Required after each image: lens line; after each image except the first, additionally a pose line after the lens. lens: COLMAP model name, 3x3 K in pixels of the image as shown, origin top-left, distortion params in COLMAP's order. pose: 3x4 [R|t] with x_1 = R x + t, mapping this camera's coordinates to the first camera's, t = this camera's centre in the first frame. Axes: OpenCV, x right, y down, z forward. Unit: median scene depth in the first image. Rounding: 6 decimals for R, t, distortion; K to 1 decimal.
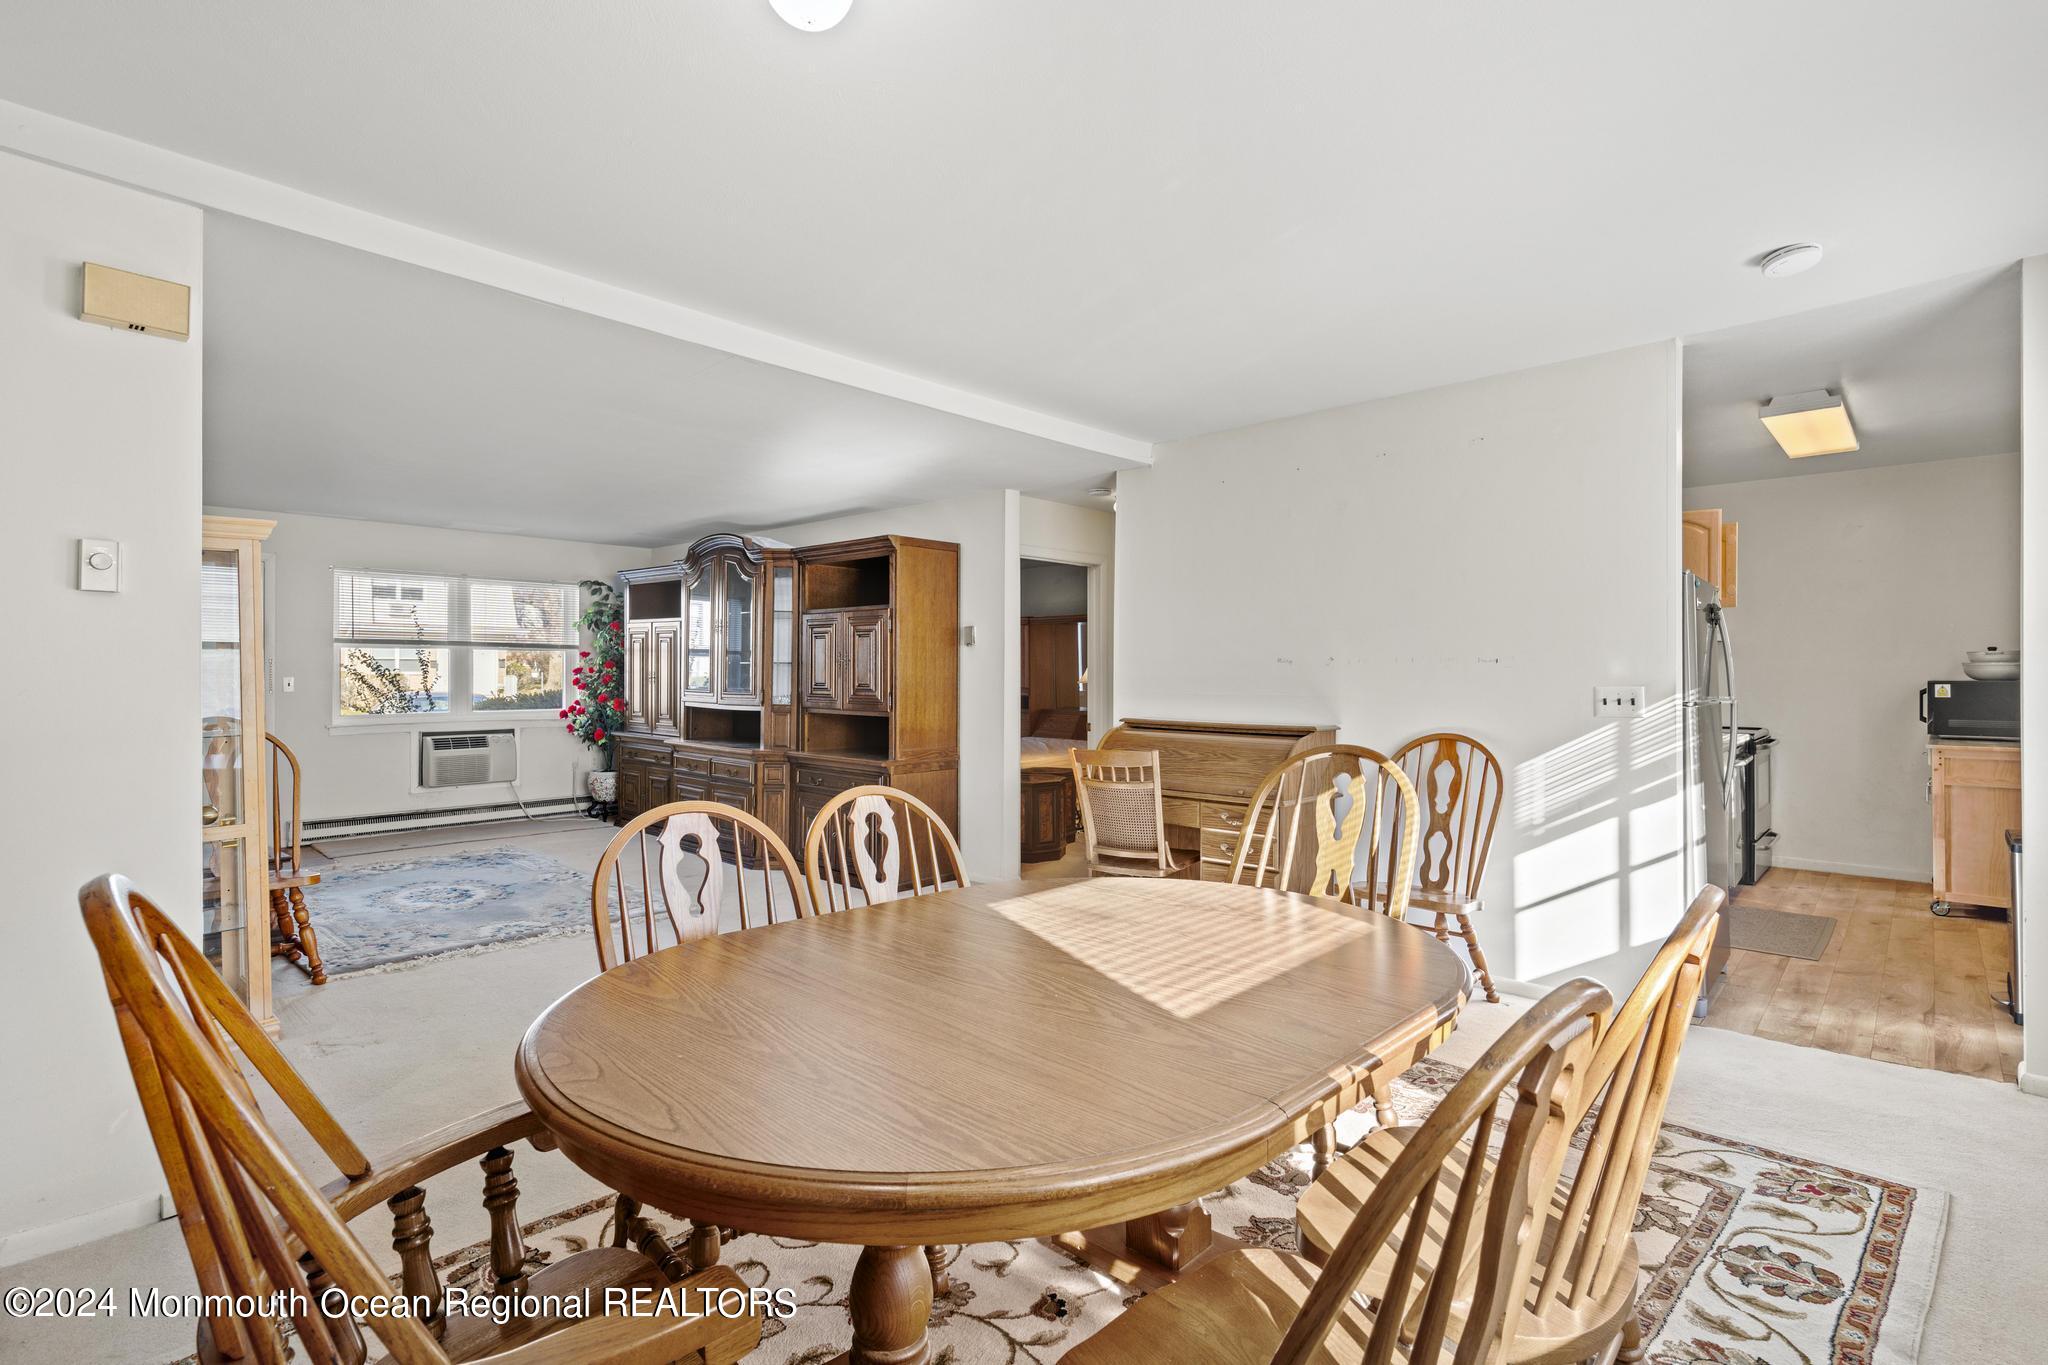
lens RADIAL K [[981.4, 0, 1027.3], [0, 981.4, 676.7], [0, 0, 1]] dist [0.002186, -0.000042]
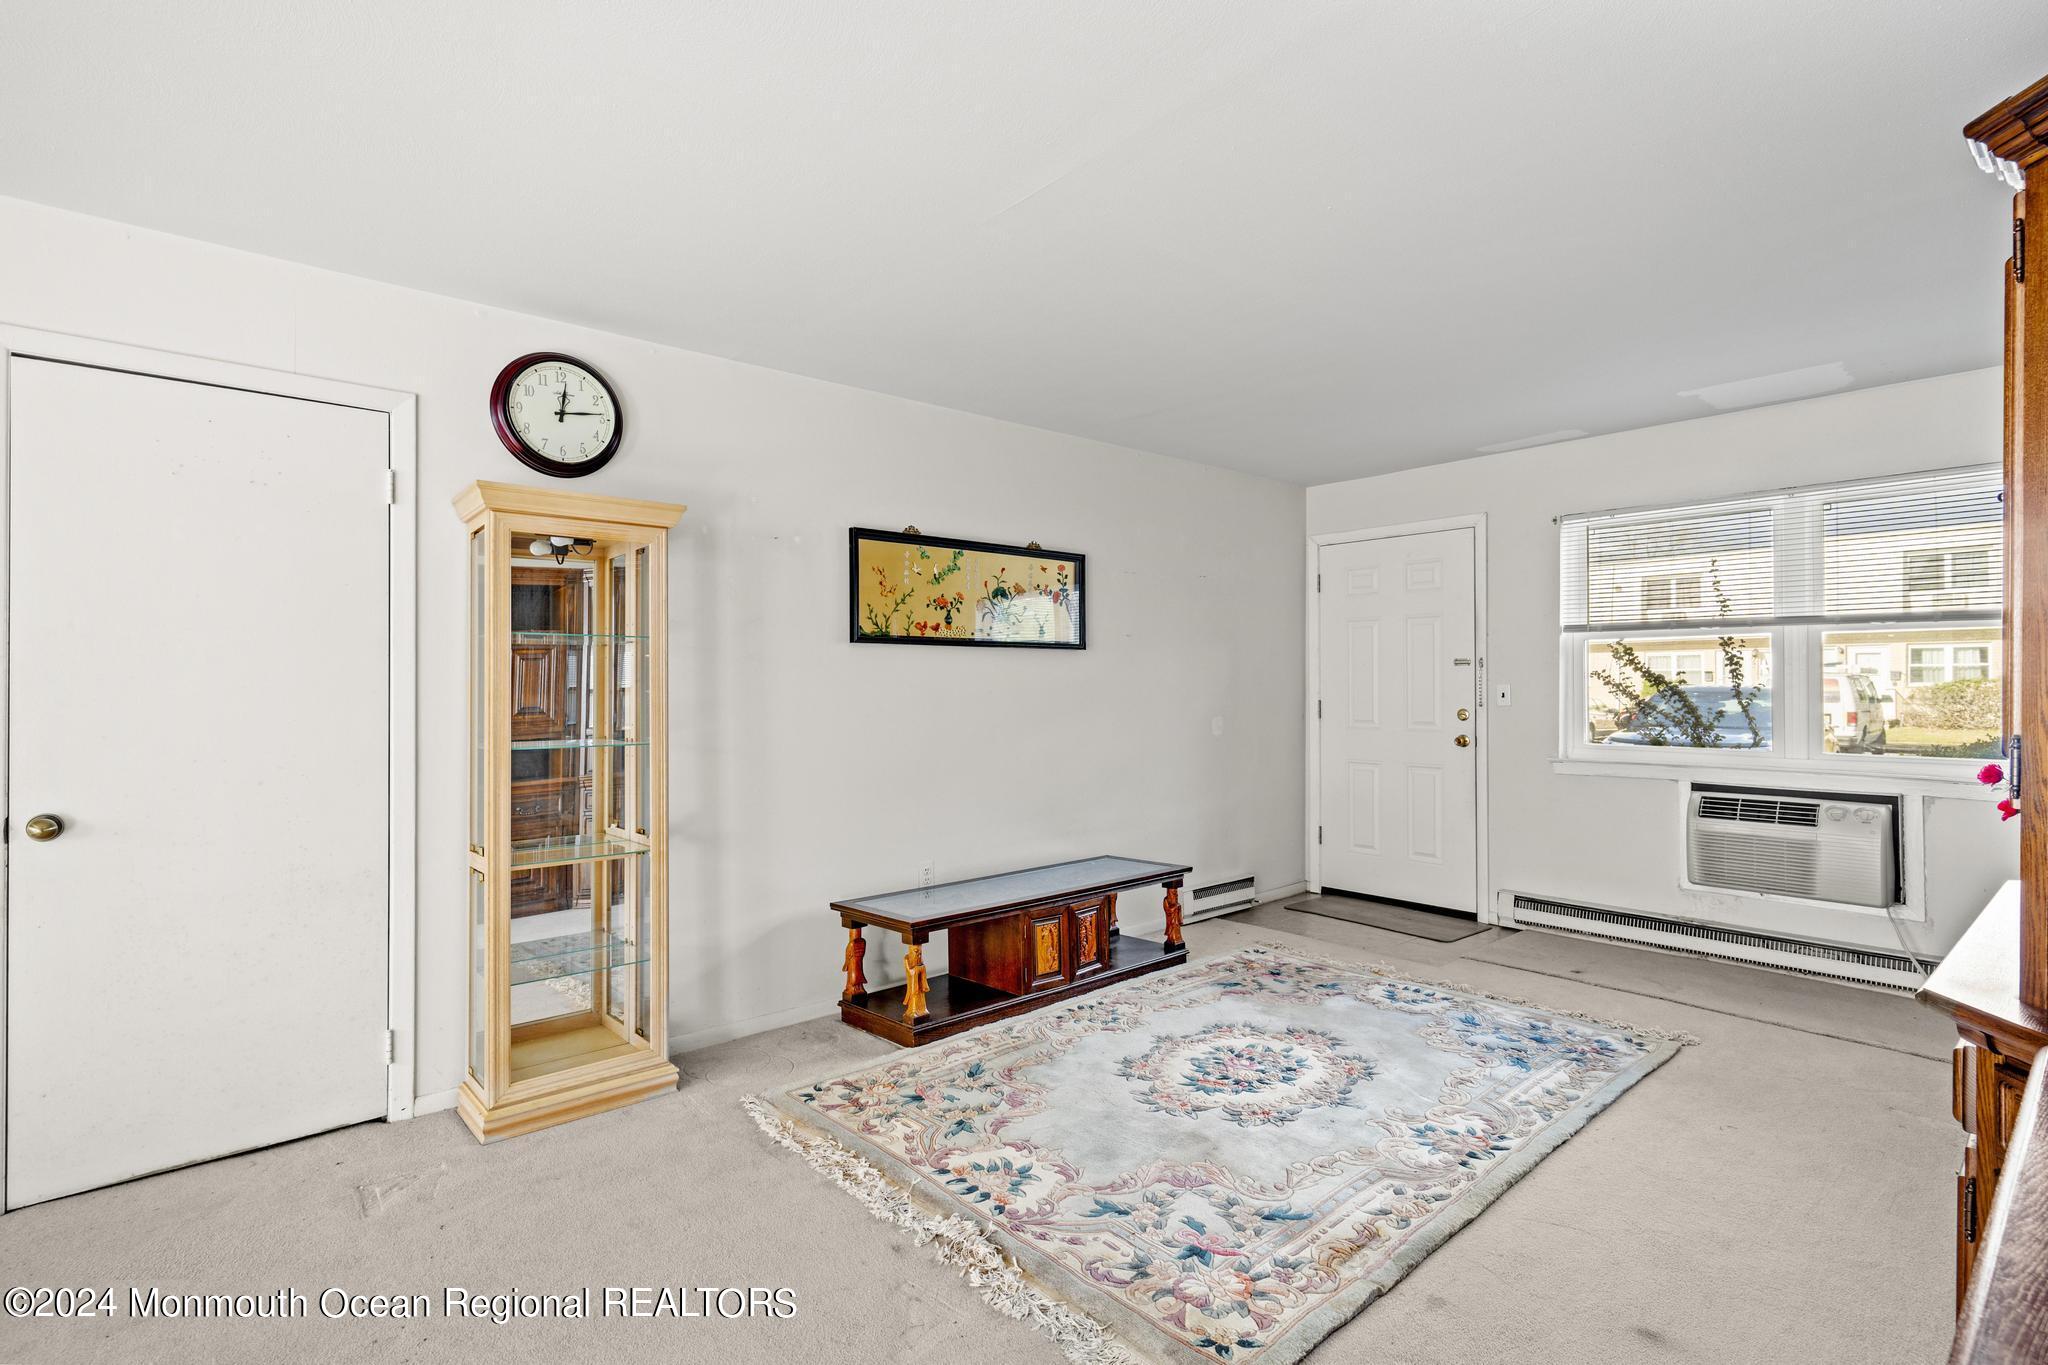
lens RADIAL K [[981.4, 0, 1027.3], [0, 981.4, 676.7], [0, 0, 1]] dist [0.002186, -0.000042]
pose [[-0.107260, -0.008889, -0.994191, -0.014476], [-0.003554, 0.999957, -0.008557, 0.001827], [0.994225, 0.002616, -0.107287, 0.704748]]
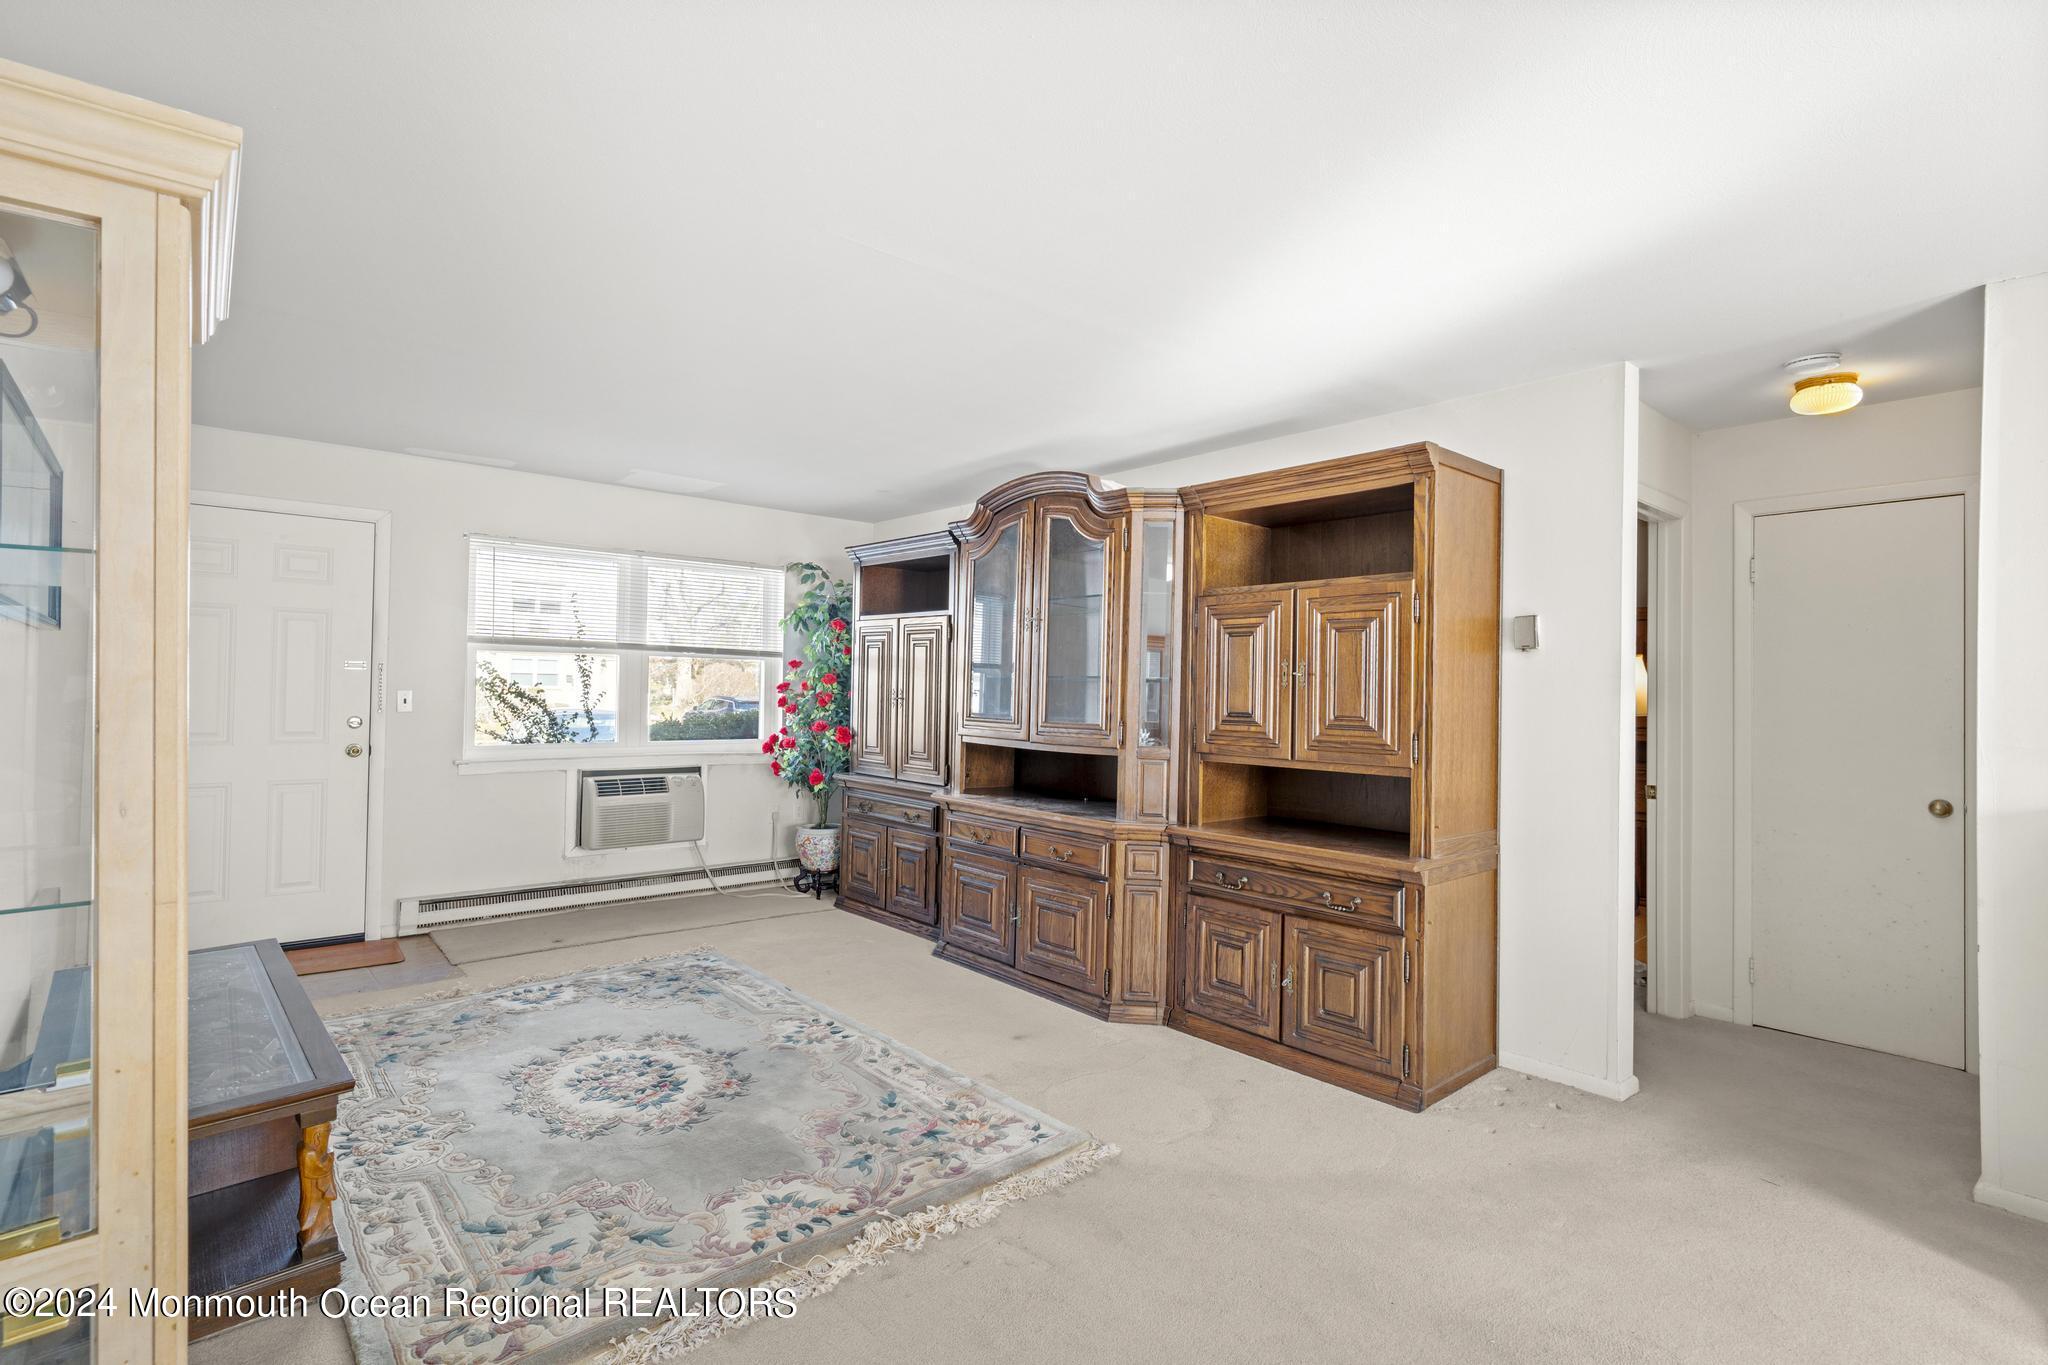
lens RADIAL K [[969.5, 0, 1019.2], [0, 969.5, 685.0], [0, 0, 1]] dist [-0.001110, -0.000137]
pose [[0.994347, 0.012660, -0.105425, -0.238686], [-0.014134, 0.999812, -0.013247, -0.000500], [0.105238, 0.014662, 0.994339, 0.350352]]
